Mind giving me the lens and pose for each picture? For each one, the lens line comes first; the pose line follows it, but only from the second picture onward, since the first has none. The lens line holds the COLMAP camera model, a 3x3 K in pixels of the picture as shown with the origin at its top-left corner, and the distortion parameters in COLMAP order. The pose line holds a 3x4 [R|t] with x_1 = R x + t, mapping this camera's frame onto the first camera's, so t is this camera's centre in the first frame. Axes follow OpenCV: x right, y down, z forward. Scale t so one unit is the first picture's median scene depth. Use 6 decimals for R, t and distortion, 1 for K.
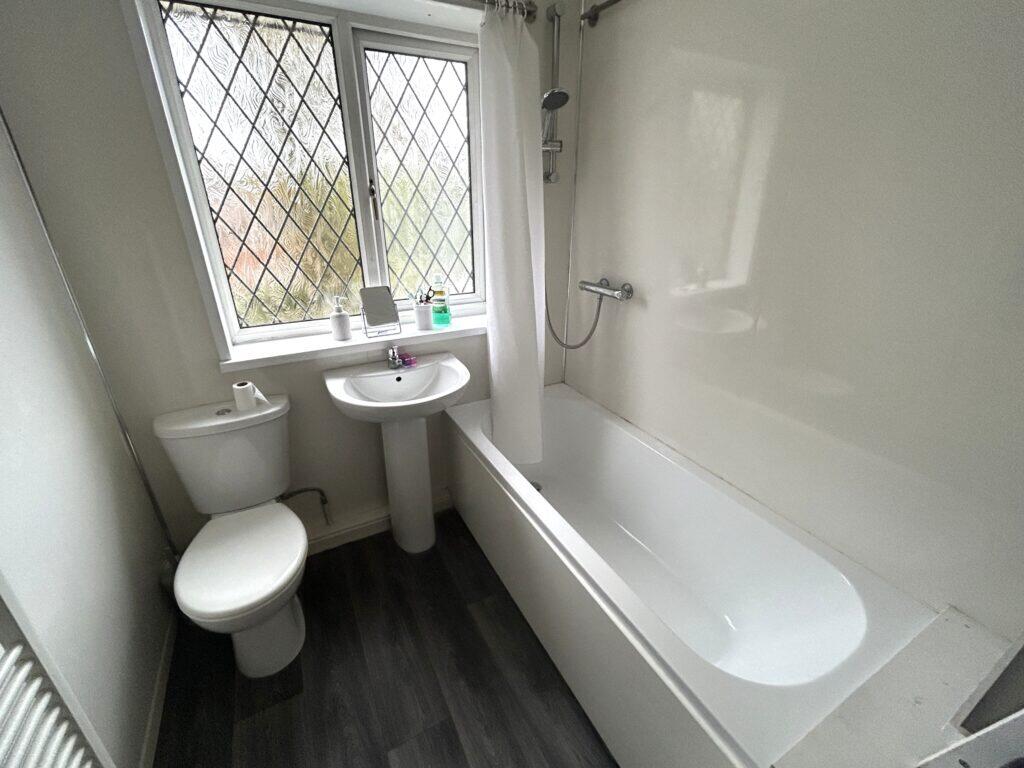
lens RADIAL K [[434.9, 0, 512.0], [0, 434.9, 384.0], [0, 0, 1]] dist [0.001377, 0.000330]
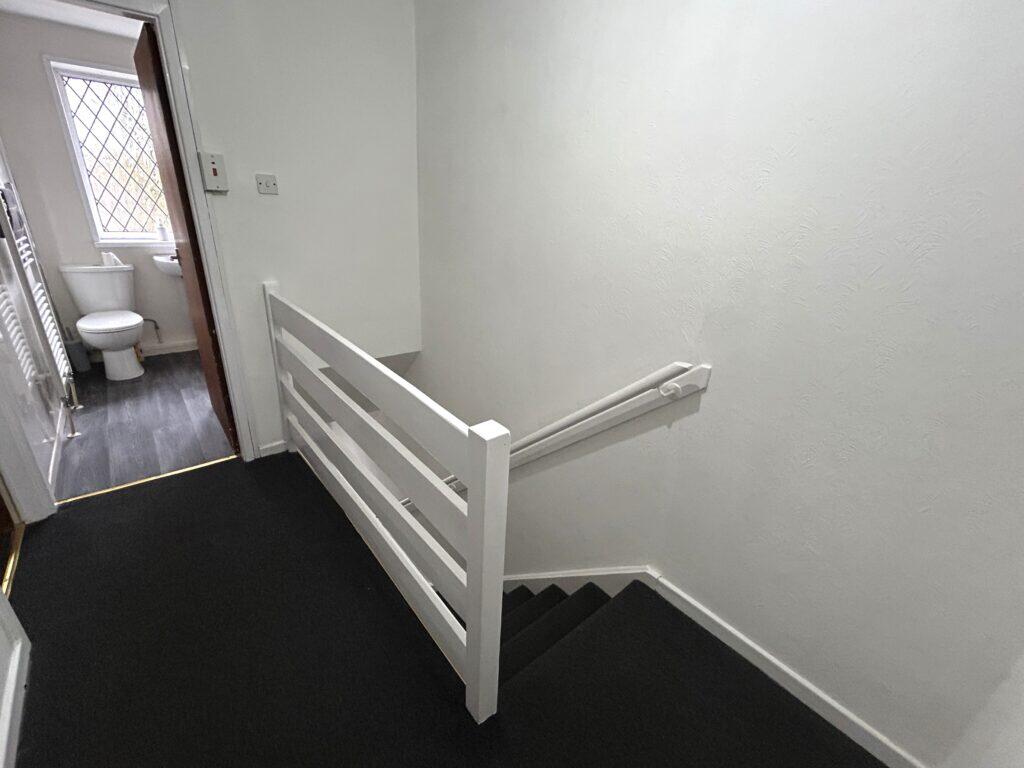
lens RADIAL K [[434.9, 0, 512.0], [0, 434.9, 384.0], [0, 0, 1]] dist [0.001377, 0.000330]
pose [[0.975973, -0.029604, 0.215873, 0.833207], [0.033790, 0.999305, -0.015728, 0.741085], [-0.215257, 0.022644, 0.976295, -1.487533]]
